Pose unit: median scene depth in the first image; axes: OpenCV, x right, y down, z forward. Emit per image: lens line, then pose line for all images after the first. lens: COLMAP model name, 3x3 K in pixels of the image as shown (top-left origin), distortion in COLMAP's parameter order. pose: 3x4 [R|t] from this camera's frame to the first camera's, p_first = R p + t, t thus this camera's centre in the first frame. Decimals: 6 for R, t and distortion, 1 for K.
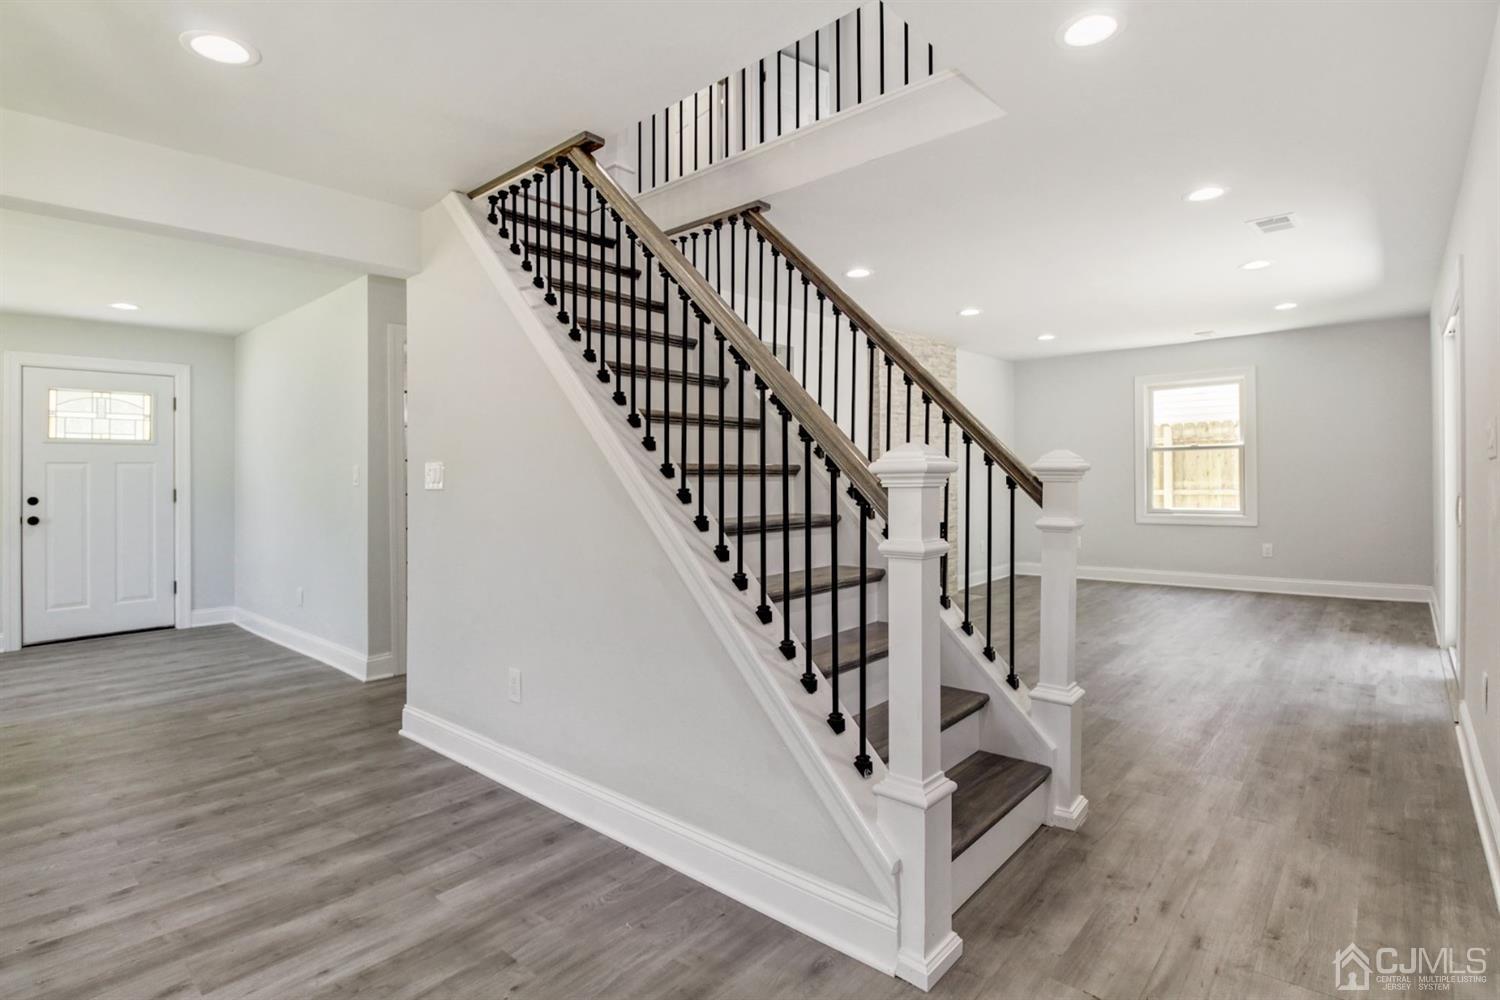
lens RADIAL K [[741.4, 0, 753.5], [0, 741.4, 479.3], [0, 0, 1]] dist [0.002748, -0.010605]
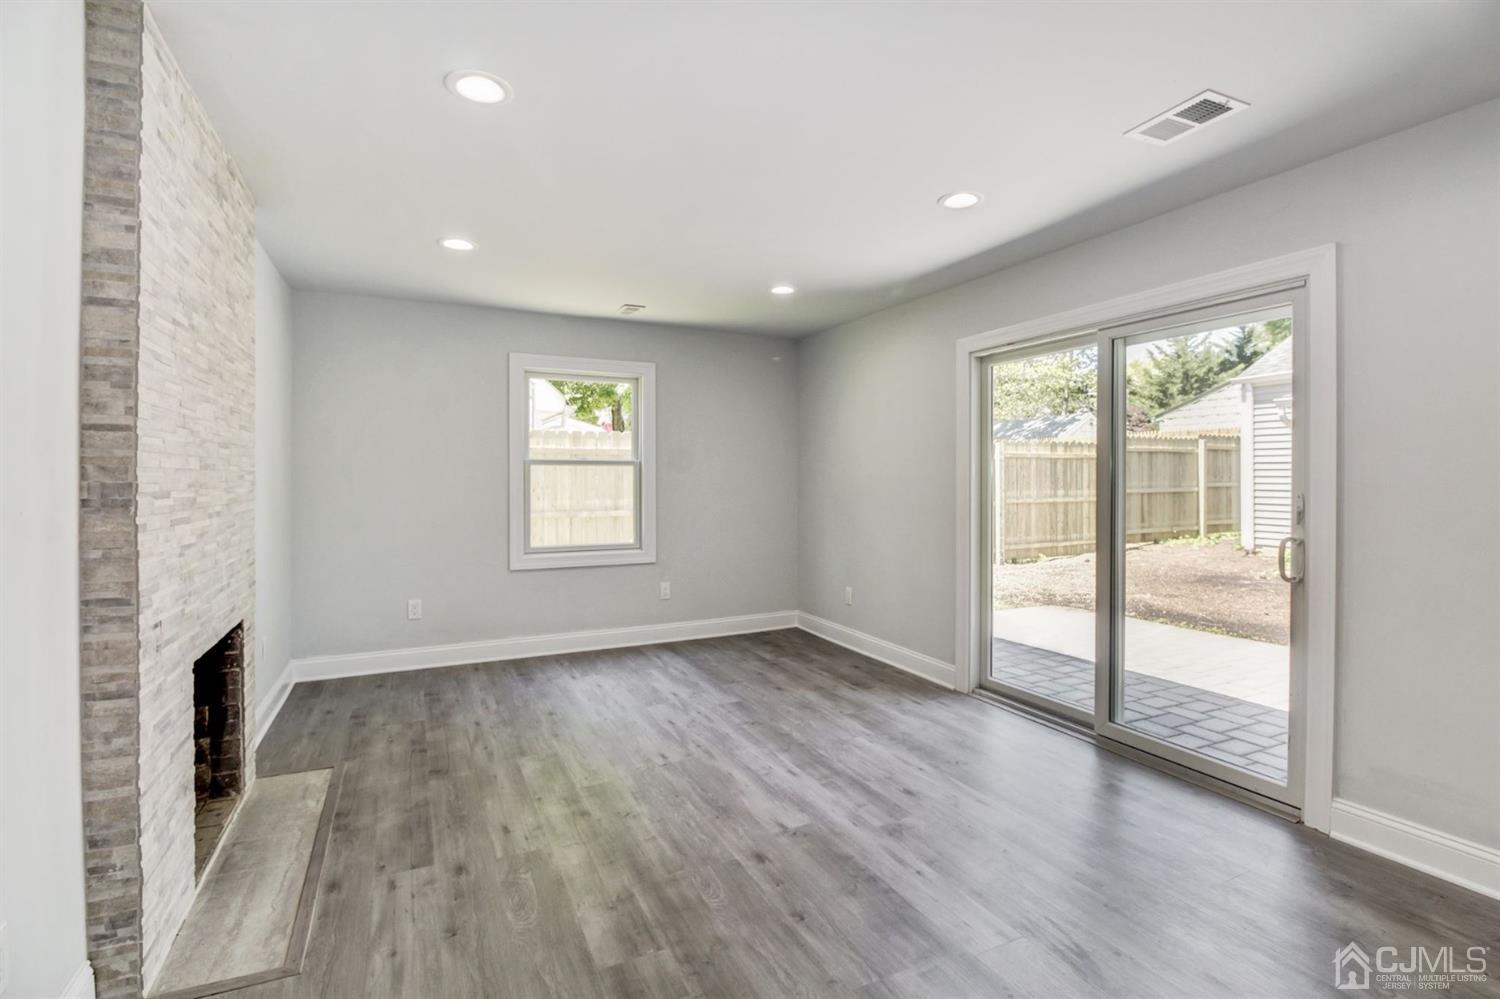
lens RADIAL K [[713.4, 0, 749.8], [0, 713.4, 480.1], [0, 0, 1]] dist [-0.000109, -0.012240]
pose [[0.395378, 0.015149, 0.918394, 0.018911], [-0.003598, 0.999882, -0.014944, -0.024649], [-0.918512, 0.002604, 0.395385, 0.951728]]
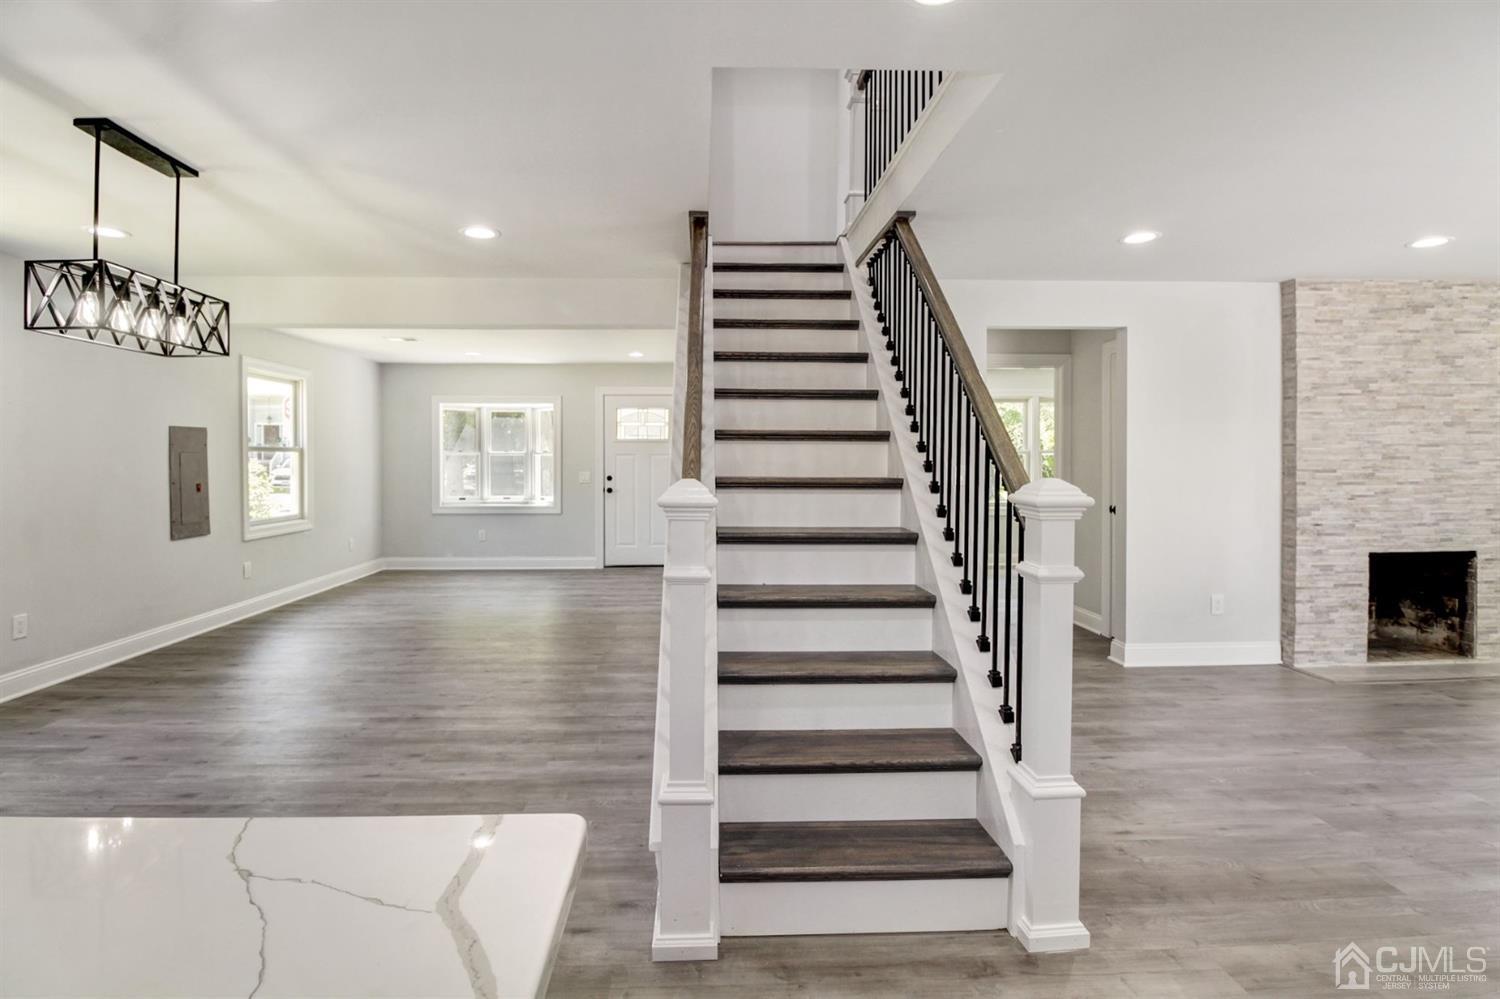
lens RADIAL K [[719.5, 0, 724.7], [0, 719.5, 459.8], [0, 0, 1]] dist [-0.000295, -0.011757]
pose [[0.678708, 0.015881, -0.734237, 0.437813], [-0.011435, 0.999873, 0.011057, -0.038304], [0.734320, 0.000891, 0.678803, 0.128348]]
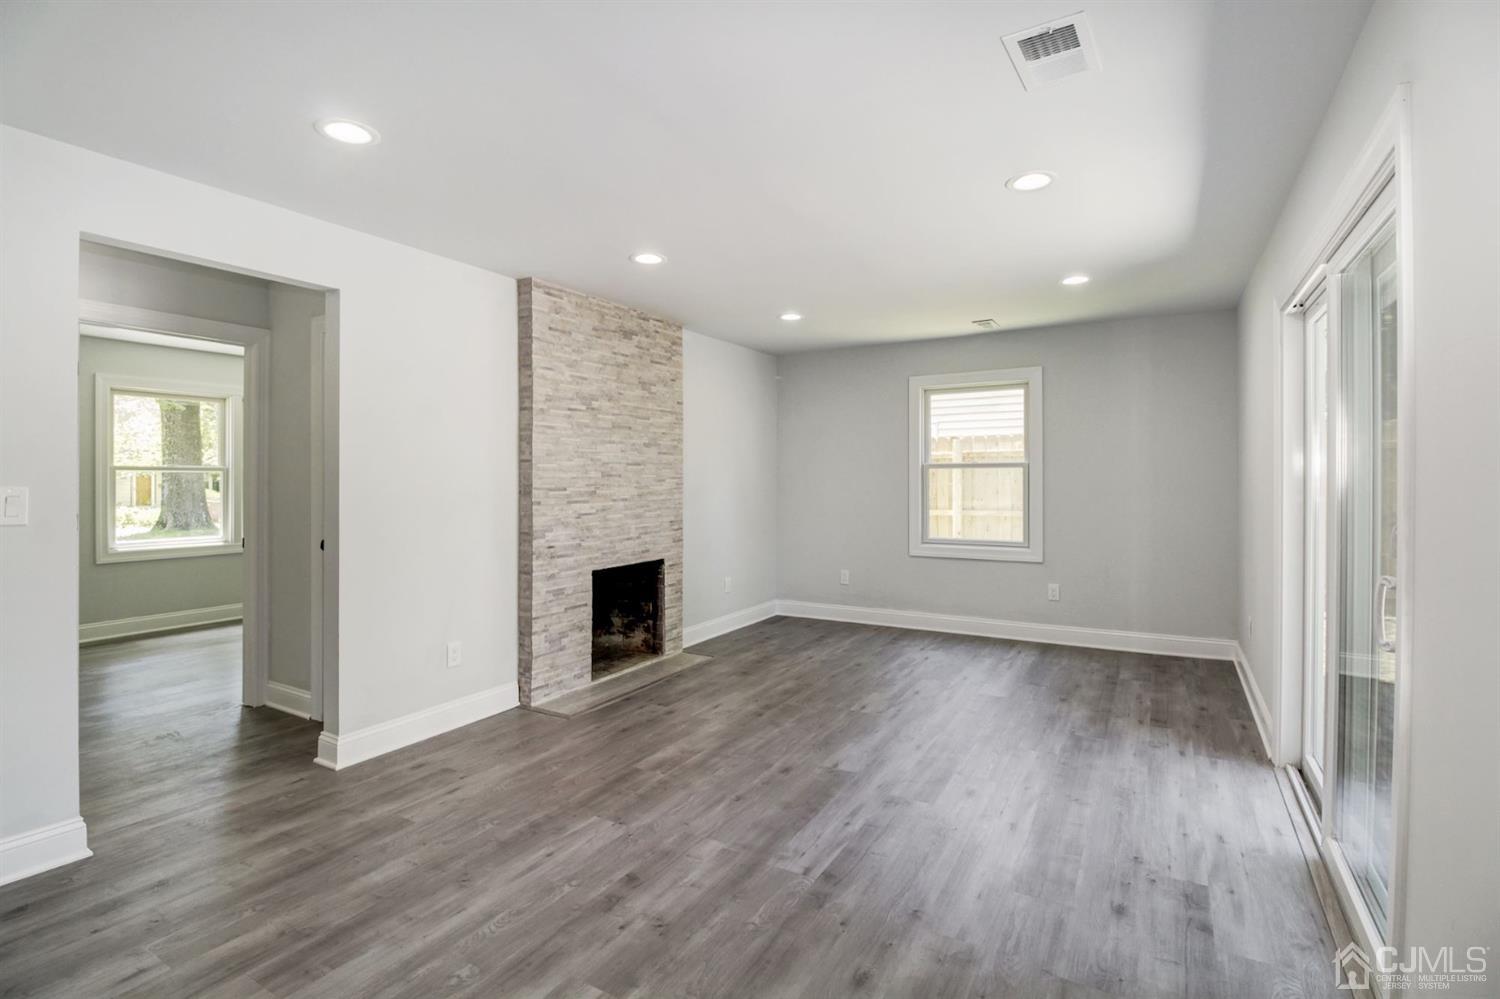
lens RADIAL K [[695.5, 0, 743.7], [0, 695.5, 478.7], [0, 0, 1]] dist [0.001757, -0.010205]
pose [[0.984757, 0.013878, 0.173381, 0.355392], [-0.012919, 0.999894, -0.006657, -0.032025], [-0.173455, 0.004316, 0.984832, 0.484776]]
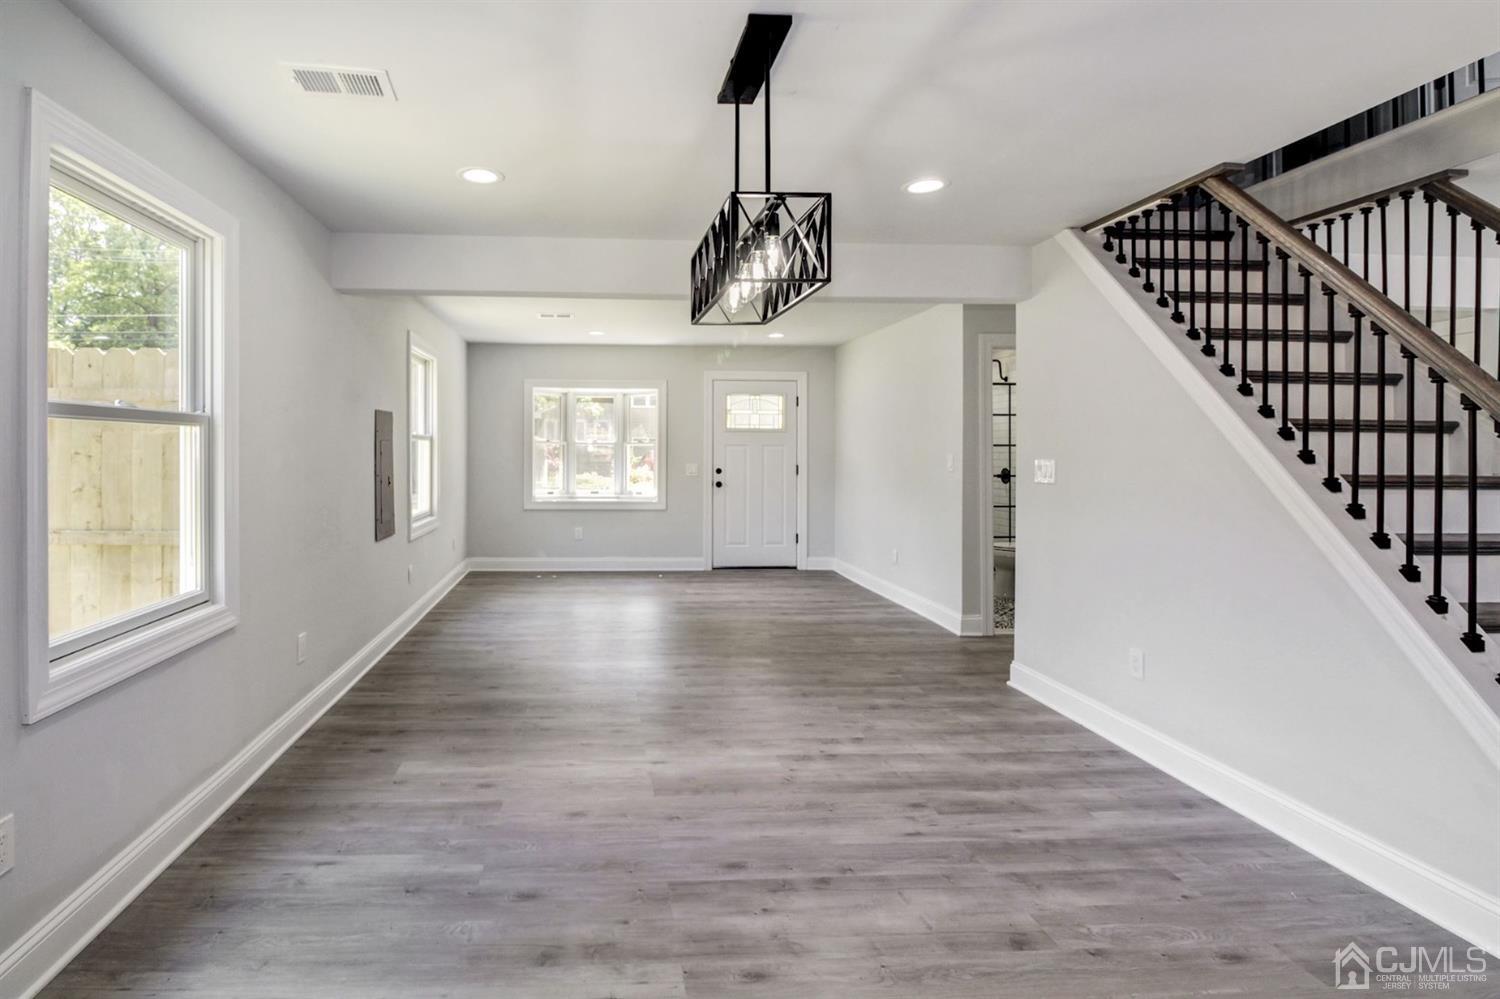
lens RADIAL K [[749.8, 0, 613.5], [0, 749.8, 436.7], [0, 0, 1]] dist [-0.013911, -0.001503]
pose [[0.688228, 0.005544, -0.725473, -0.033755], [-0.016256, 0.999838, -0.007781, -0.029645], [0.725312, 0.017148, 0.688207, -0.237709]]
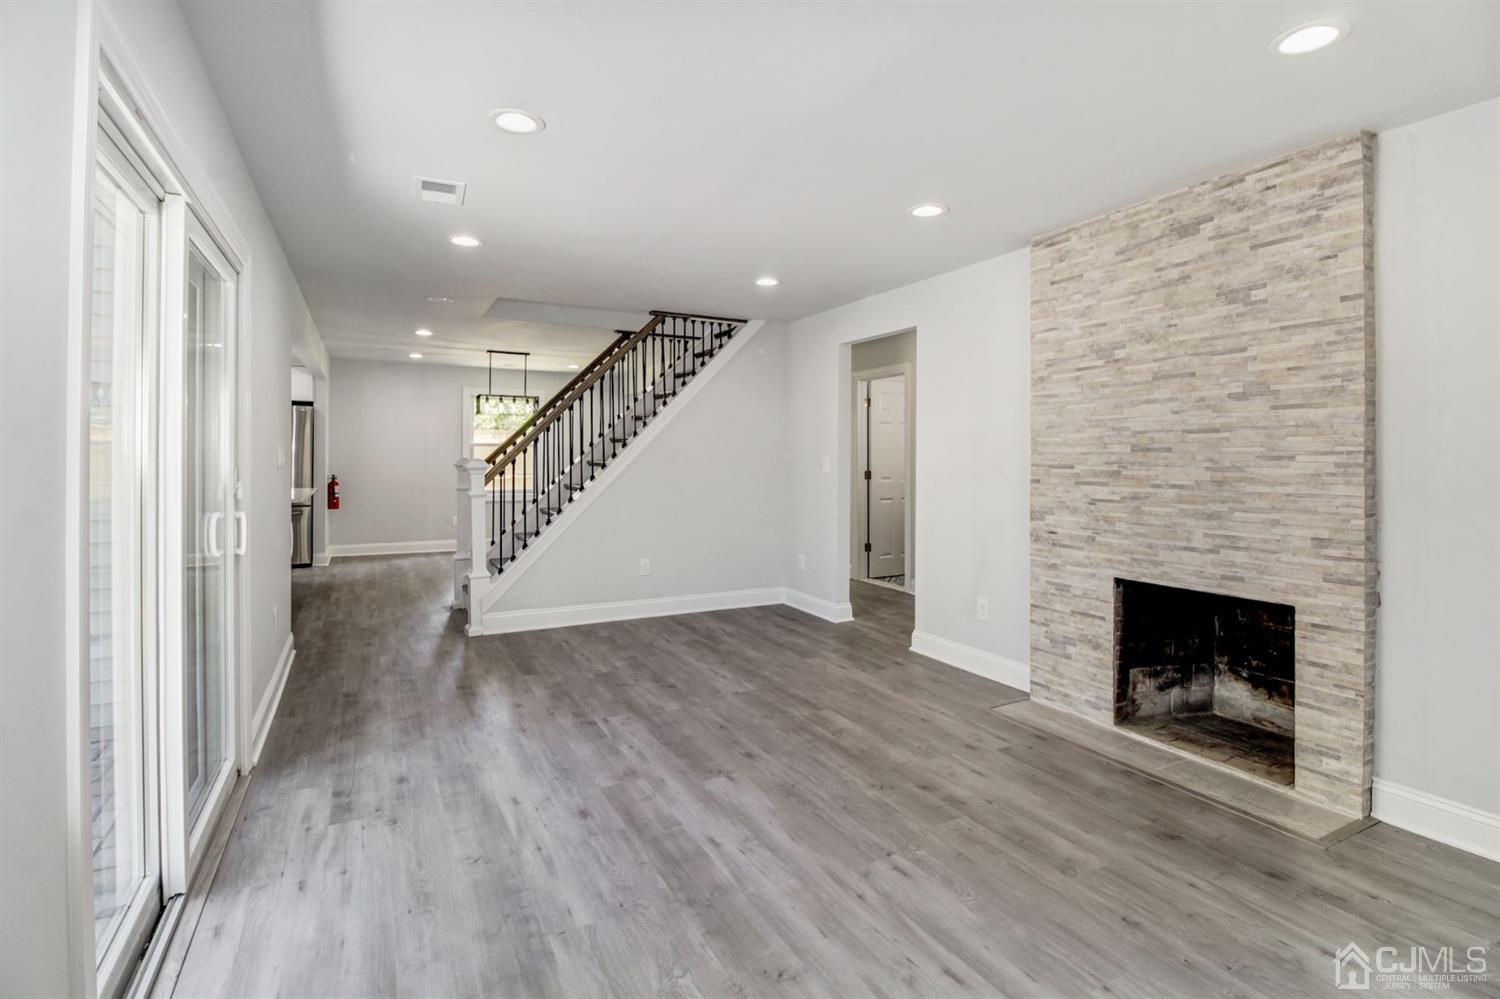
lens RADIAL K [[702.0, 0, 751.8], [0, 702.0, 452.5], [0, 0, 1]] dist [-0.012617, -0.001186]
pose [[-0.349933, 0.010116, -0.936720, 1.145327], [-0.001151, 0.999936, 0.011229, -0.045787], [0.936774, 0.005008, -0.349899, 1.393879]]
